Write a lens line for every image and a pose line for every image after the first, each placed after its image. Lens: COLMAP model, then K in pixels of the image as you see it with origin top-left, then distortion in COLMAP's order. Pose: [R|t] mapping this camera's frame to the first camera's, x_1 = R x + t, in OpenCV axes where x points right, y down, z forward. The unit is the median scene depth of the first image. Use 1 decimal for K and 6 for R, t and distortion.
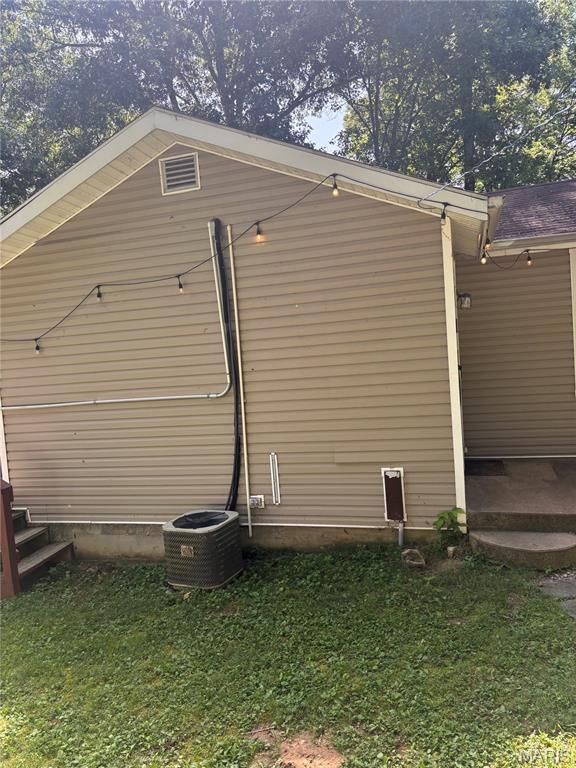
lens RADIAL K [[586.5, 0, 289.9], [0, 586.5, 389.7], [0, 0, 1]] dist [0.072451, -0.071685]
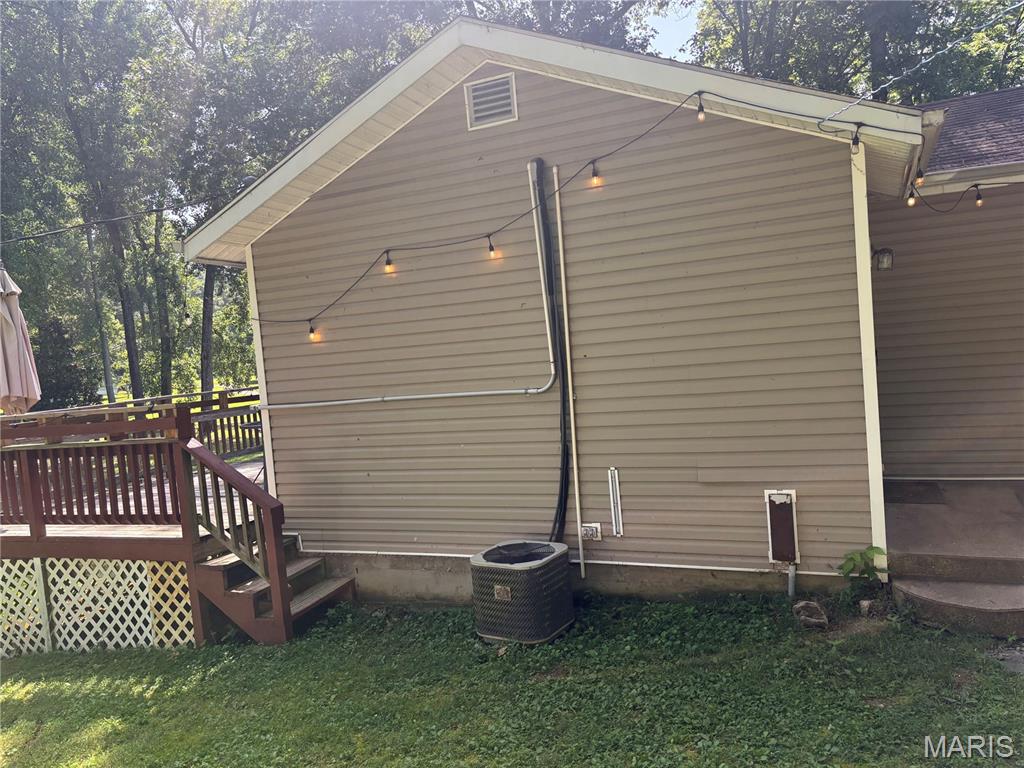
lens RADIAL K [[782.0, 0, 519.7], [0, 782.0, 386.8], [0, 0, 1]] dist [0.072451, -0.071685]
pose [[0.991544, 0.000082, -0.129773, -0.017437], [0.000061, 0.999999, 0.001099, 0.003898], [0.129773, -0.001098, 0.991543, -0.008767]]
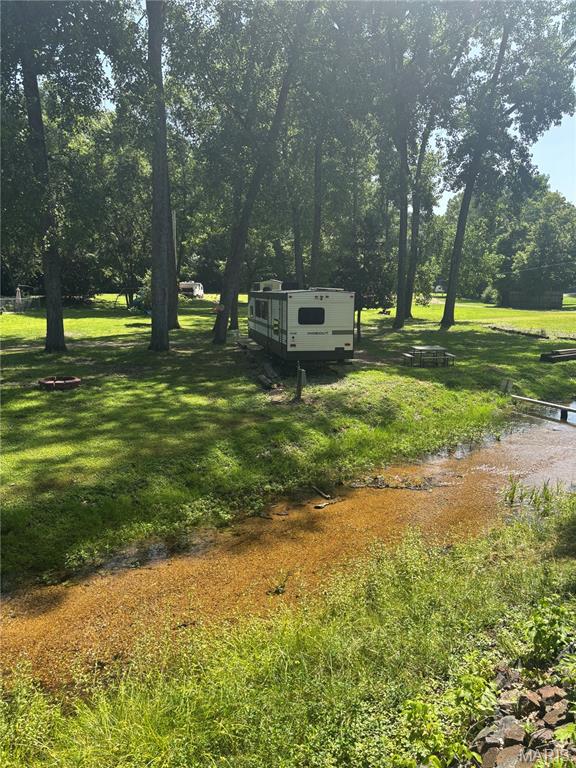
lens RADIAL K [[586.5, 0, 285.1], [0, 586.5, 386.4], [0, 0, 1]] dist [0.072451, -0.071685]
pose [[0.771248, 0.170083, -0.613391, -1.316054], [-0.090382, 0.983138, 0.158965, 0.276043], [0.630086, -0.067162, 0.773616, 0.677448]]
